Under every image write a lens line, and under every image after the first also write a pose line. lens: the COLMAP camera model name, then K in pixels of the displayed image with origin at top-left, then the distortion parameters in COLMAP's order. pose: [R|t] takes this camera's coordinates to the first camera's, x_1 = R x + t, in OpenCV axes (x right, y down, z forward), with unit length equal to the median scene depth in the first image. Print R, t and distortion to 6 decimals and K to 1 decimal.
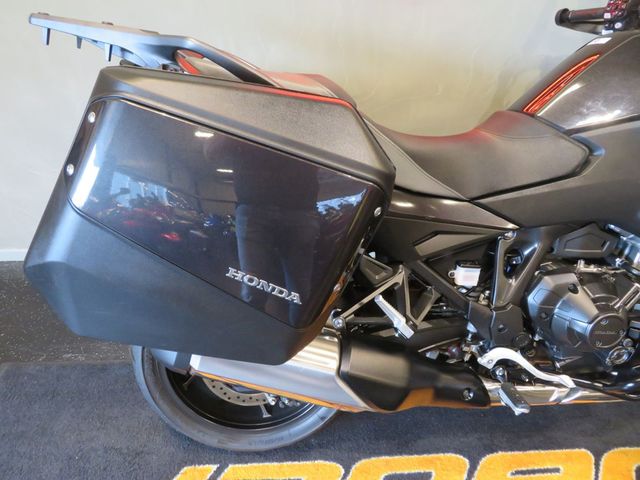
lens RADIAL K [[457.5, 0, 320.0], [0, 457.5, 240.0], [0, 0, 1]] dist [-0.005153, 0.003516]
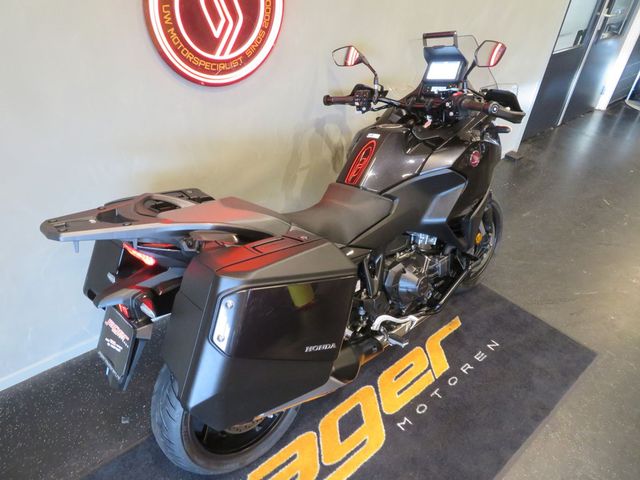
lens RADIAL K [[453.4, 0, 320.0], [0, 453.4, 240.0], [0, 0, 1]] dist [-0.000052, 0.001649]
pose [[0.788978, -0.333801, 0.515840, -0.586908], [0.305181, 0.941570, 0.142516, -0.358664], [-0.533272, 0.044983, 0.844747, -0.355186]]
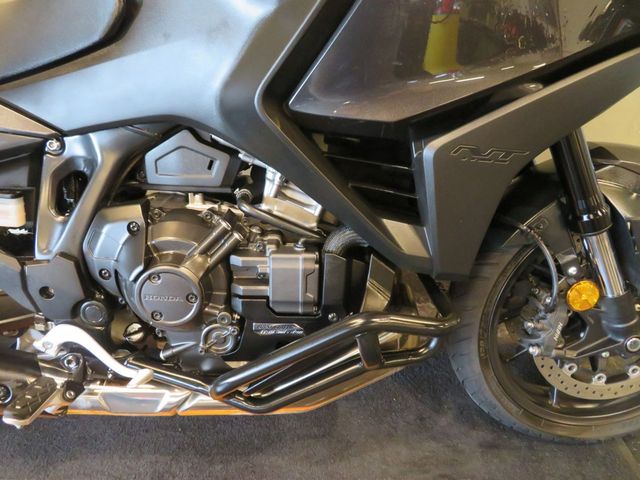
lens RADIAL K [[468.8, 0, 320.0], [0, 468.8, 240.0], [0, 0, 1]] dist [-0.008004, -0.000133]
pose [[0.998975, 0.014890, -0.042745, 0.800822], [-0.015513, 0.999778, -0.014273, 0.120924], [0.042523, 0.014922, 0.998984, 0.355761]]
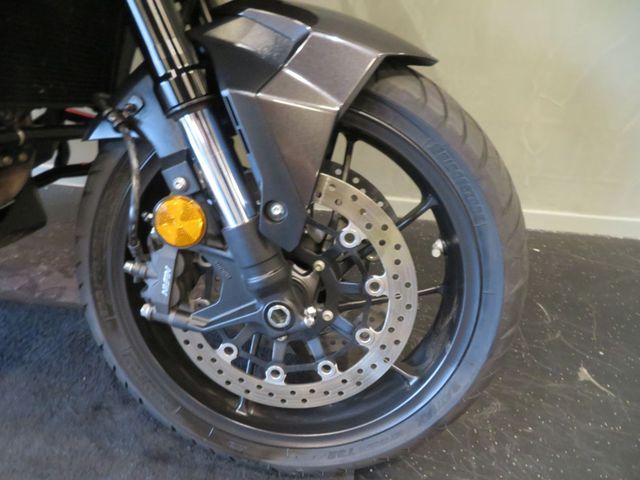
lens RADIAL K [[457.5, 0, 320.0], [0, 457.5, 240.0], [0, 0, 1]] dist [-0.005153, 0.003516]
pose [[0.983829, 0.117948, -0.134795, 1.394689], [-0.125384, 0.990944, -0.048042, 0.216292], [0.127907, 0.064166, 0.989708, 0.692904]]
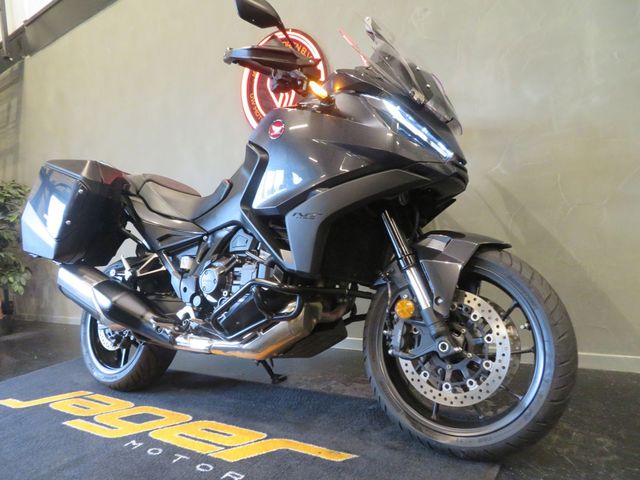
lens RADIAL K [[457.5, 0, 320.0], [0, 457.5, 240.0], [0, 0, 1]] dist [-0.005153, 0.003516]
pose [[0.787373, -0.074637, -0.611942, 1.775008], [-0.247855, 0.870556, -0.425089, 0.608453], [0.564457, 0.486377, 0.666953, 0.096113]]
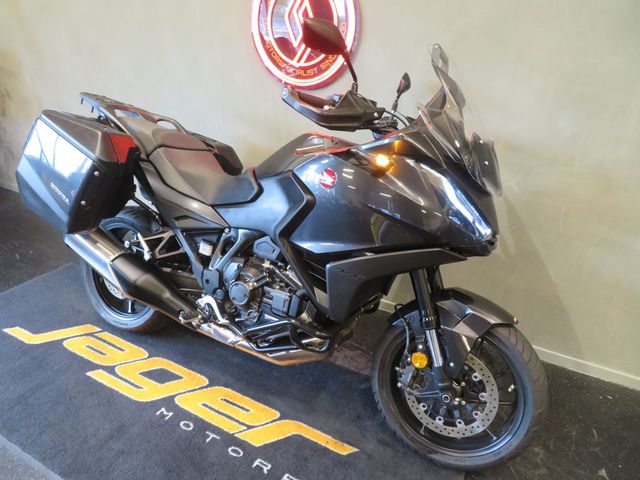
lens RADIAL K [[457.5, 0, 320.0], [0, 457.5, 240.0], [0, 0, 1]] dist [-0.005153, 0.003516]
pose [[0.849001, 0.236217, -0.472651, 1.519576], [-0.324033, 0.939321, -0.112601, 0.101498], [0.417373, 0.248753, 0.874026, -0.362933]]
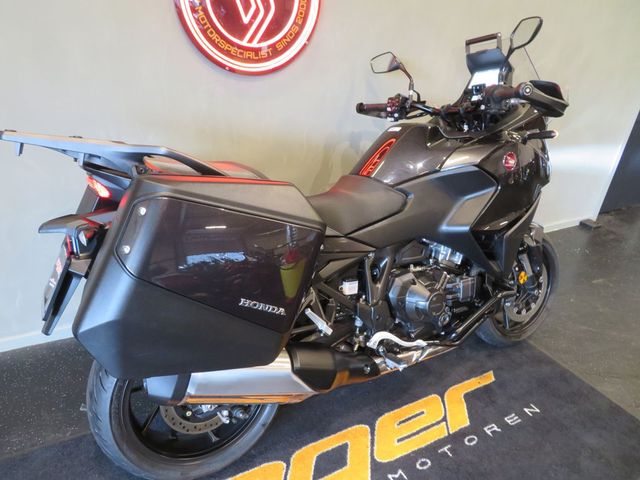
lens RADIAL K [[457.5, 0, 320.0], [0, 457.5, 240.0], [0, 0, 1]] dist [-0.005153, 0.003516]
pose [[0.896832, -0.141111, 0.419261, -0.354192], [0.188521, 0.979303, -0.073658, 0.019154], [-0.400190, 0.145098, 0.904873, -0.299570]]
